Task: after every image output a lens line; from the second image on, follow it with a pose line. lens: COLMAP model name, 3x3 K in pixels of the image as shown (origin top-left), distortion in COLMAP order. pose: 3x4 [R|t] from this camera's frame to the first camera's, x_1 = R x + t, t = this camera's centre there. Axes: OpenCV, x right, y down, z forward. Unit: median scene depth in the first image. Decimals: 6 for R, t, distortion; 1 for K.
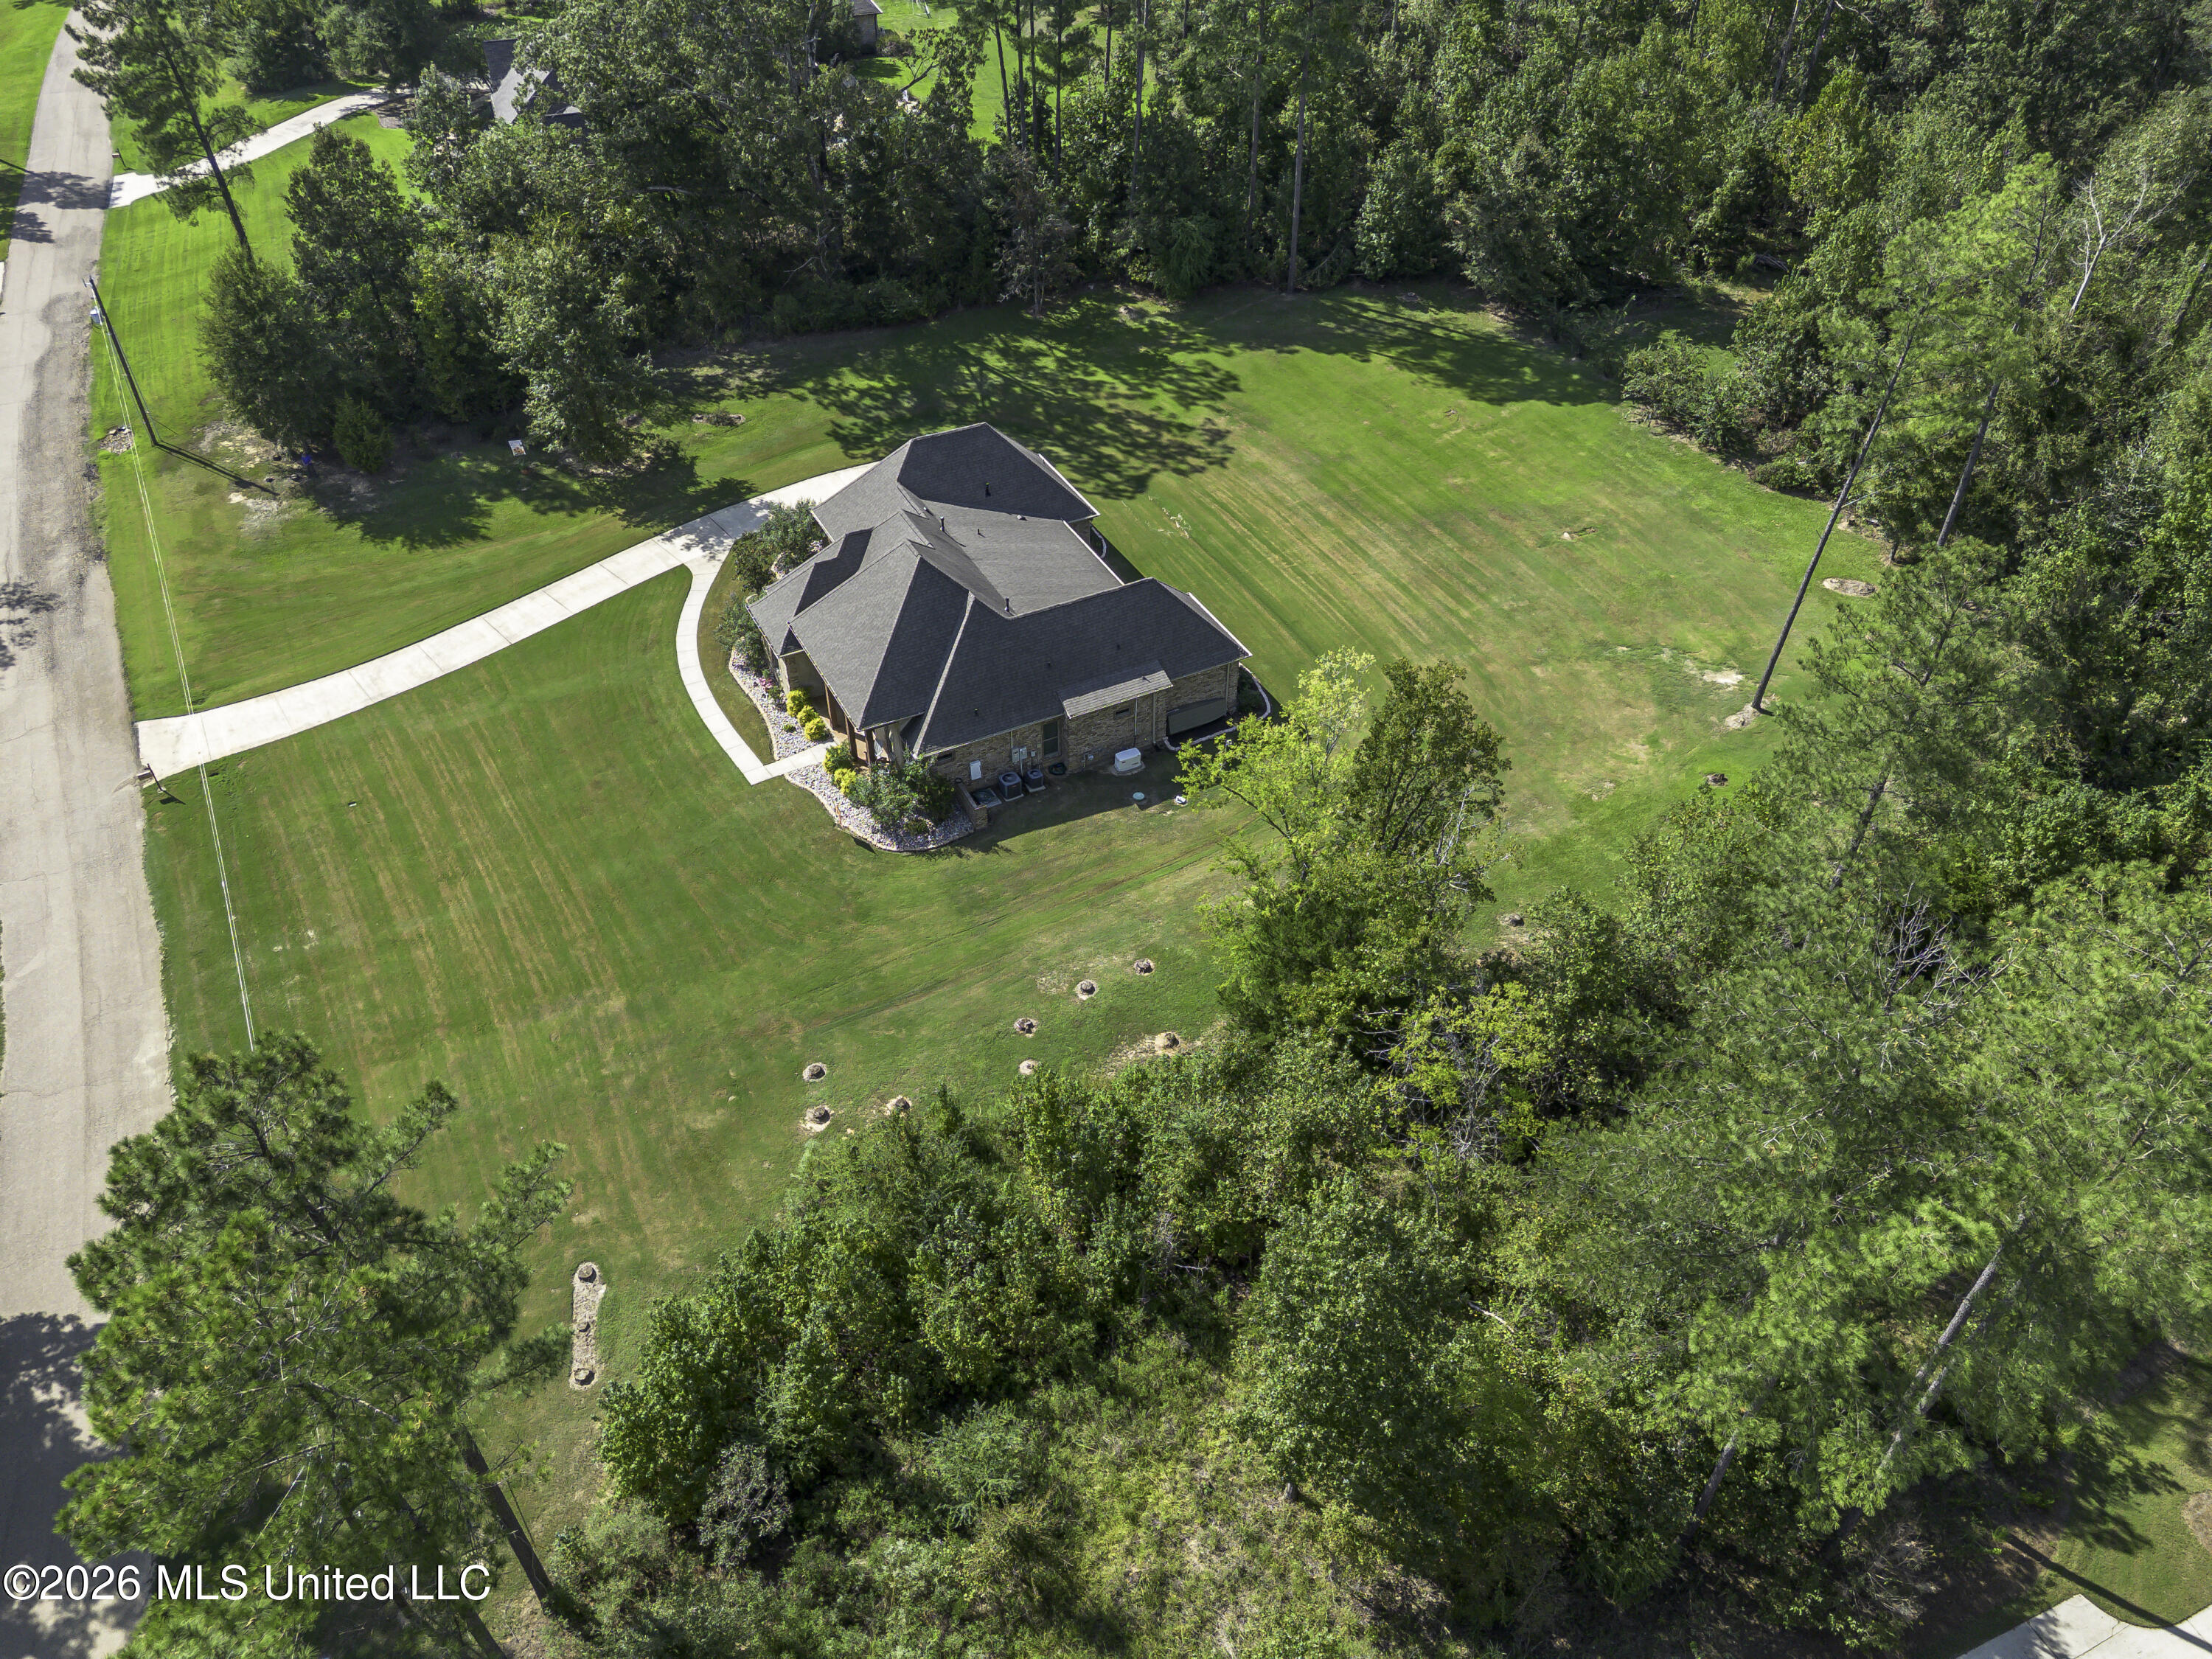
lens RADIAL K [[1556.6, 0, 1100.3], [0, 1556.6, 827.2], [0, 0, 1]] dist [0.060922, -0.039480]
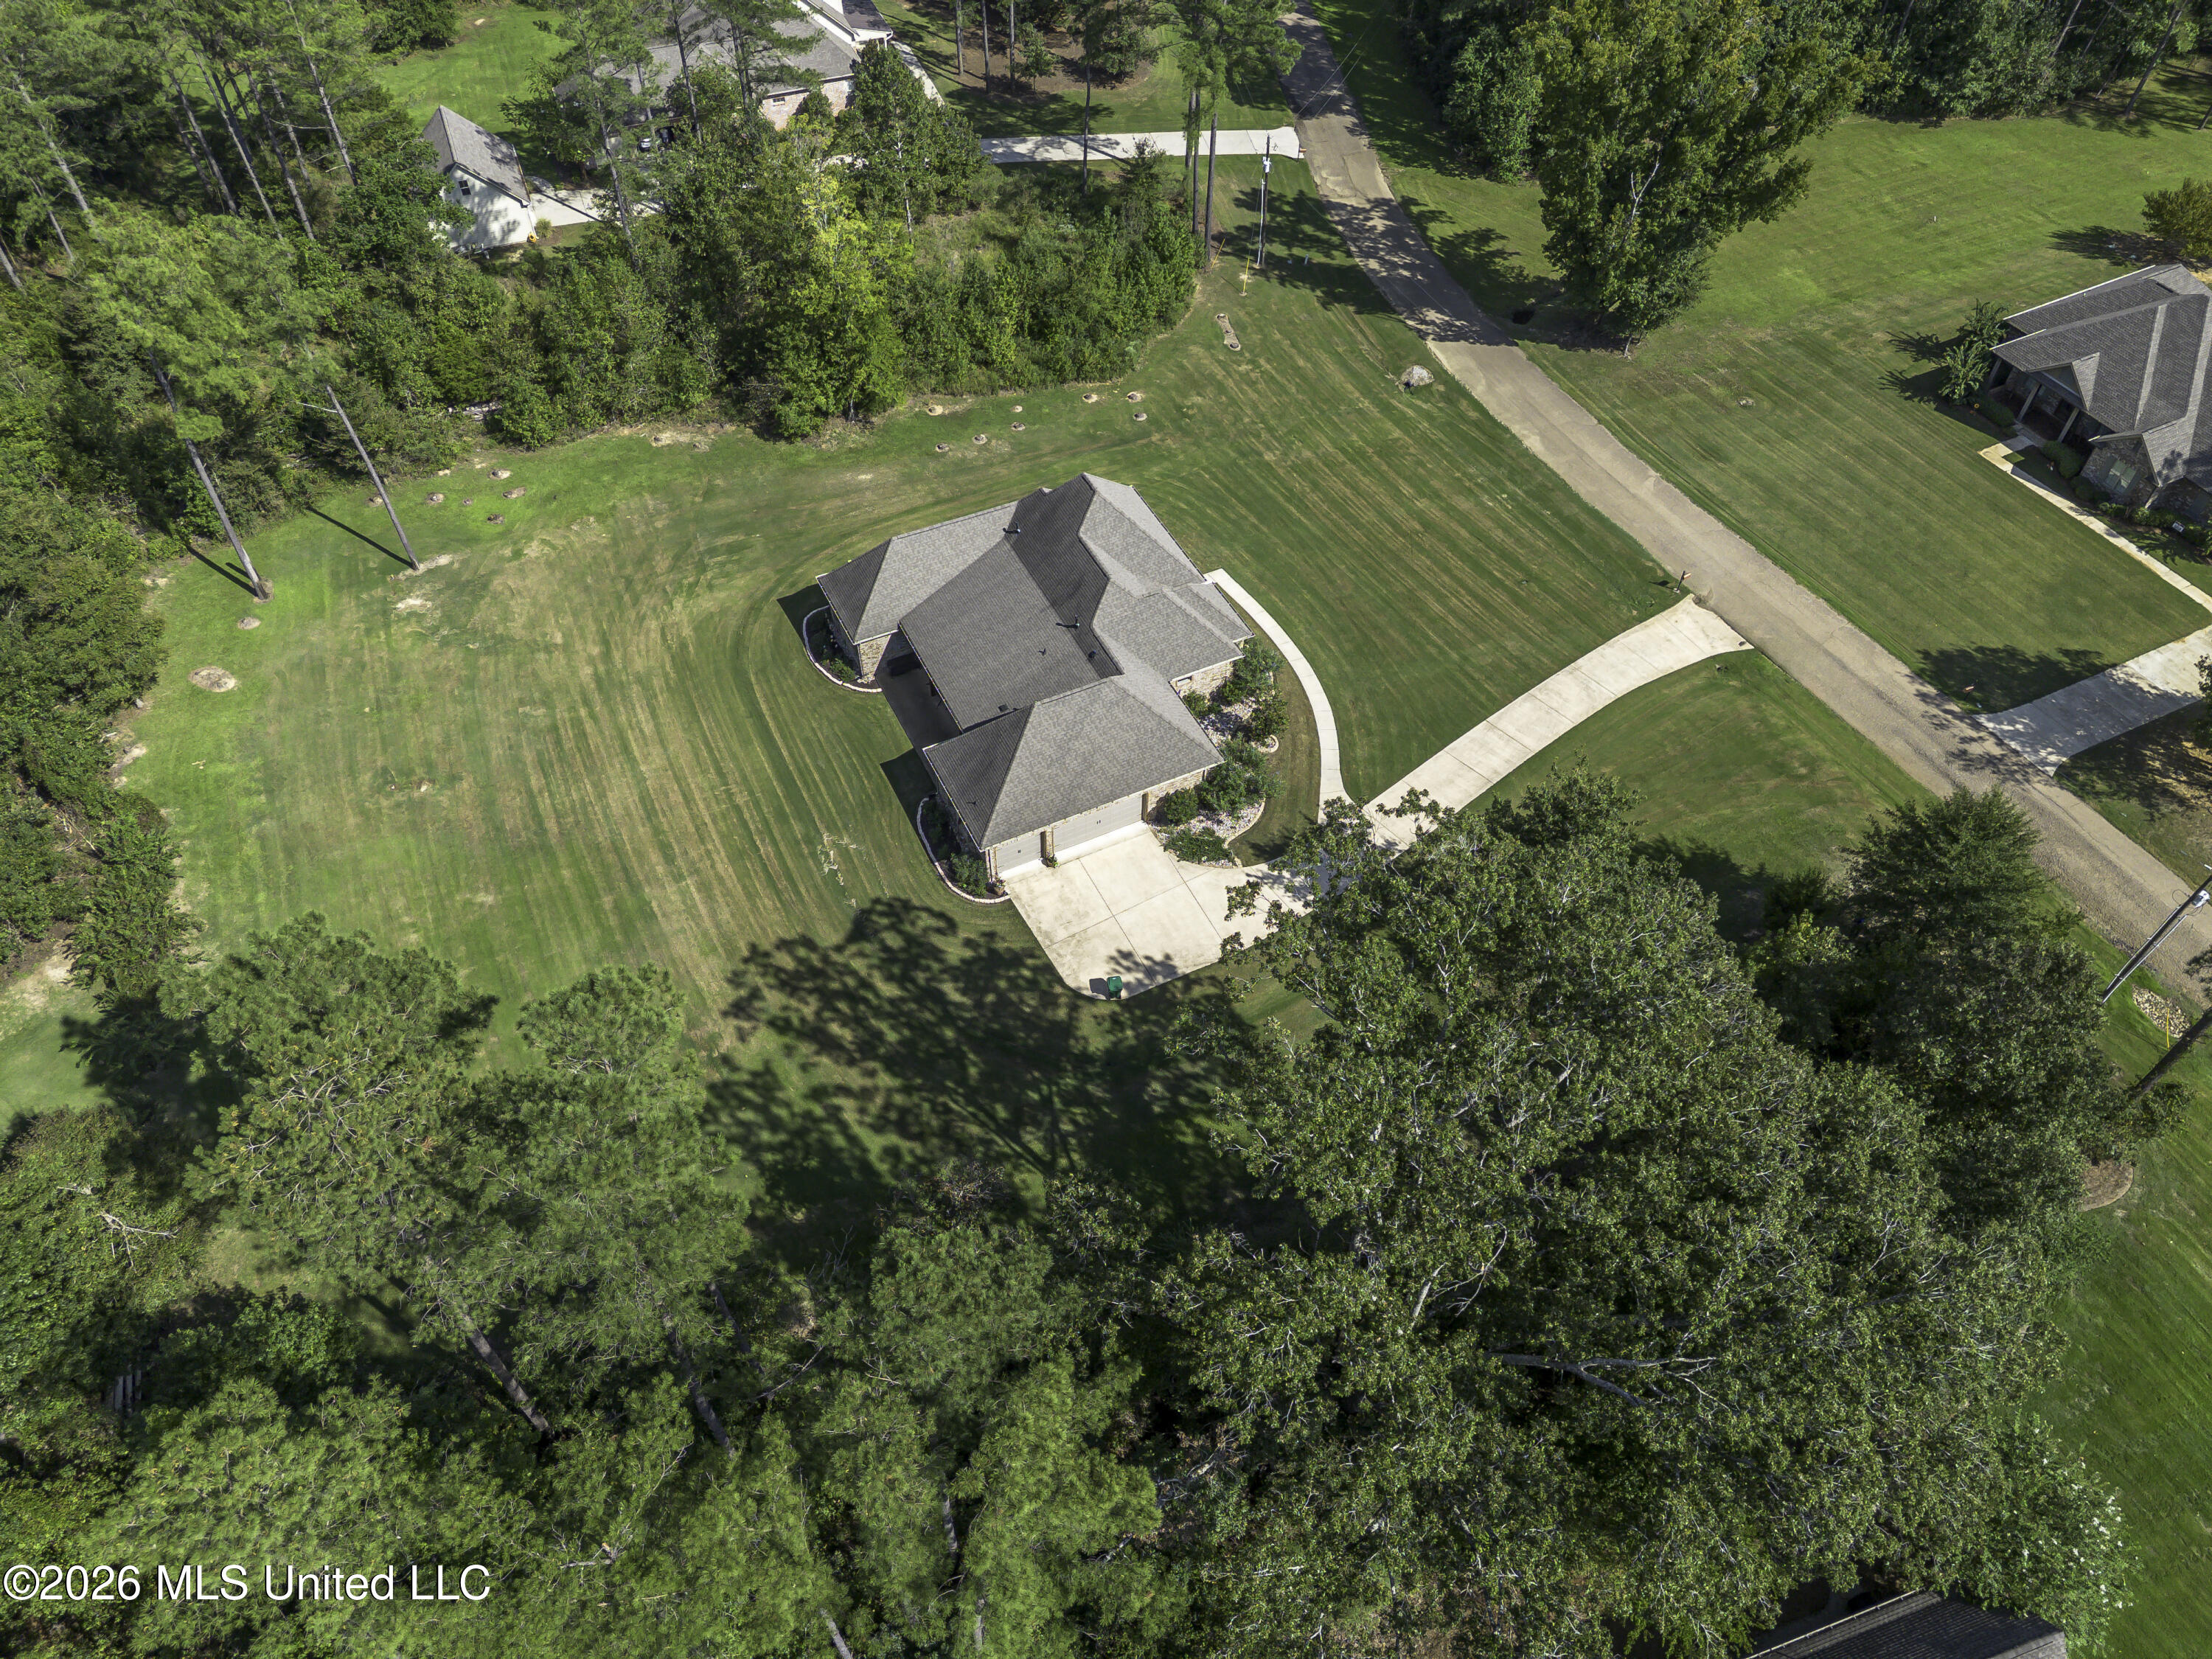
lens RADIAL K [[1580.6, 0, 1111.2], [0, 1580.6, 811.2], [0, 0, 1]] dist [0.072786, -0.060679]
pose [[-0.999790, -0.018665, 0.008450, -0.115868], [0.008874, -0.022748, 0.999702, -1.077530], [-0.018468, 0.999567, 0.022909, 0.933069]]
